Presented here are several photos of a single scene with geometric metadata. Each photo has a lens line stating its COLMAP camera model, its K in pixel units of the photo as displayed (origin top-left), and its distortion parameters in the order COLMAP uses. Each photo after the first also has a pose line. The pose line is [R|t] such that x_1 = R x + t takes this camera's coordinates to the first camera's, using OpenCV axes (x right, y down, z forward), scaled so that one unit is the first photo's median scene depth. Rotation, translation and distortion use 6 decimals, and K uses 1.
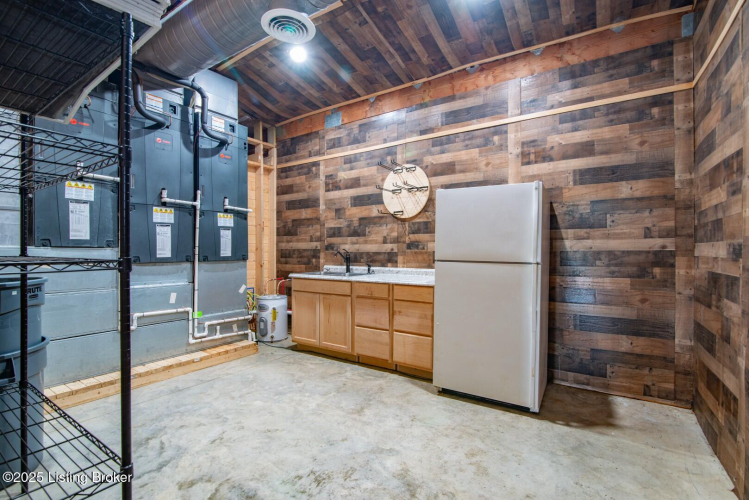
lens RADIAL K [[350.1, 0, 360.5], [0, 350.1, 247.5], [0, 0, 1]] dist [-0.012694, 0.001307]
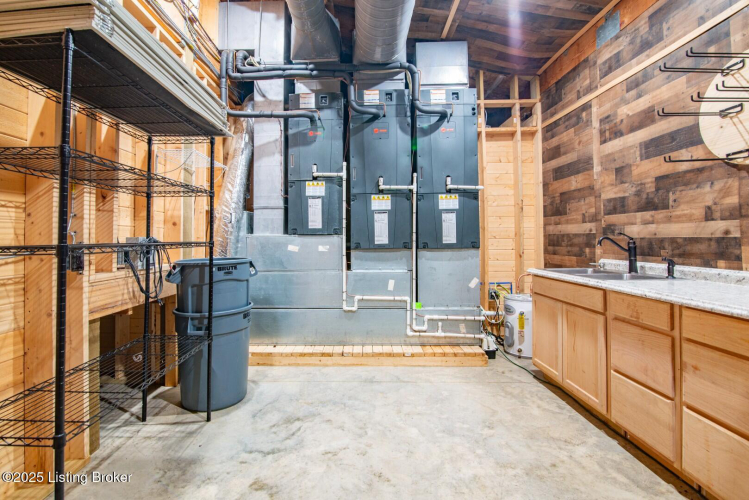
lens RADIAL K [[350.1, 0, 354.4], [0, 350.1, 224.6], [0, 0, 1]] dist [-0.012694, 0.001307]
pose [[0.555059, -0.034512, -0.831095, 0.208169], [0.013809, 0.999384, -0.032278, 0.003535], [0.831697, 0.006439, 0.555193, 0.315314]]
